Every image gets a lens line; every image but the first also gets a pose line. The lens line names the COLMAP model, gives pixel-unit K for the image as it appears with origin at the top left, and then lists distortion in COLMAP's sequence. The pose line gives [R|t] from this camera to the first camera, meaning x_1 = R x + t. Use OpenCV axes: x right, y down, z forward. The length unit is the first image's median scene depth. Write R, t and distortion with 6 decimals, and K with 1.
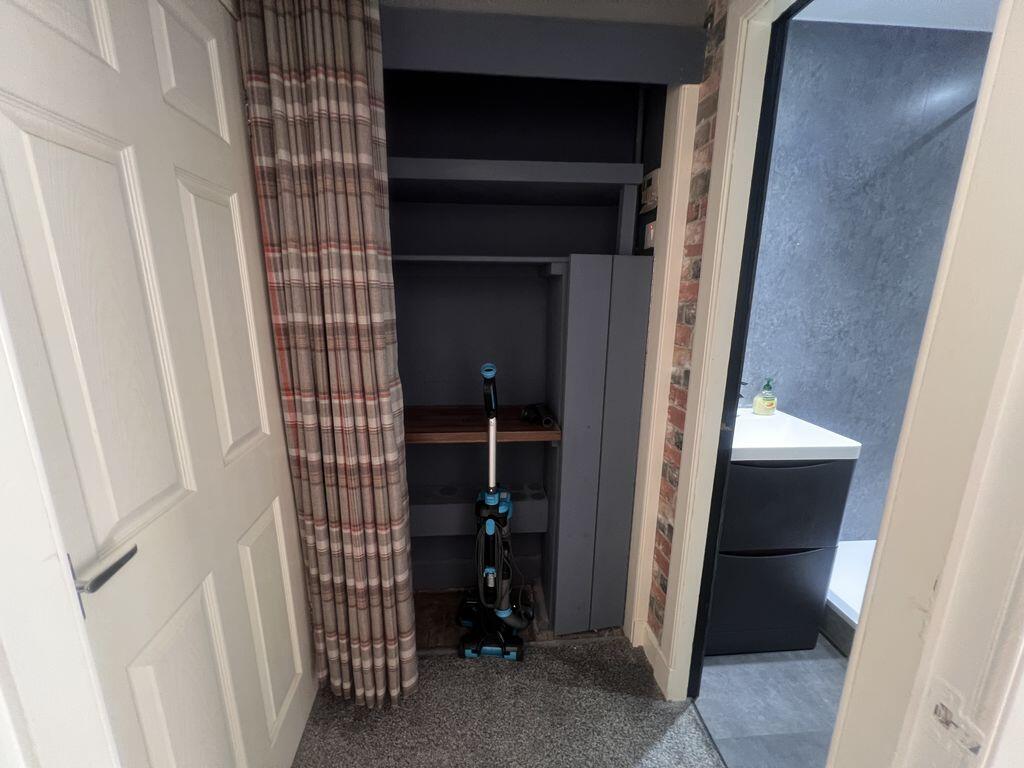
lens RADIAL K [[410.2, 0, 512.0], [0, 410.2, 384.0], [0, 0, 1]] dist [-0.001176, -0.000110]
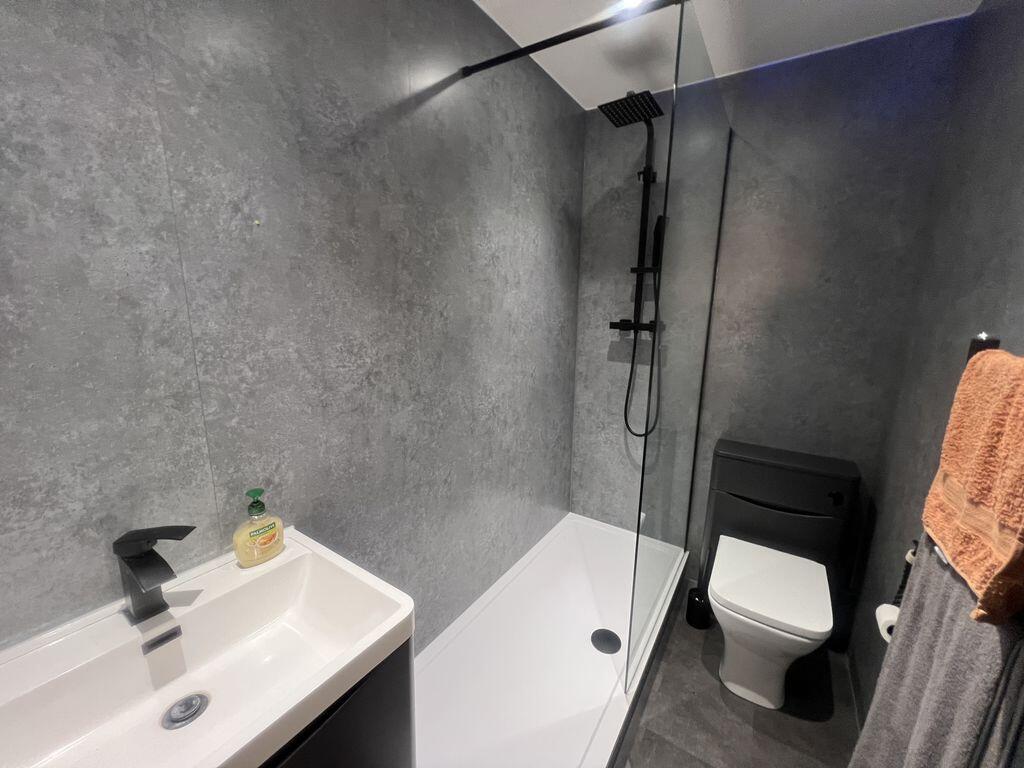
lens RADIAL K [[410.2, 0, 512.0], [0, 410.2, 384.0], [0, 0, 1]] dist [-0.001176, -0.000110]
pose [[0.615208, -0.151092, 0.773750, 0.452370], [0.164346, 0.984479, 0.061571, -0.118466], [-0.771044, 0.089284, 0.630491, 0.436934]]
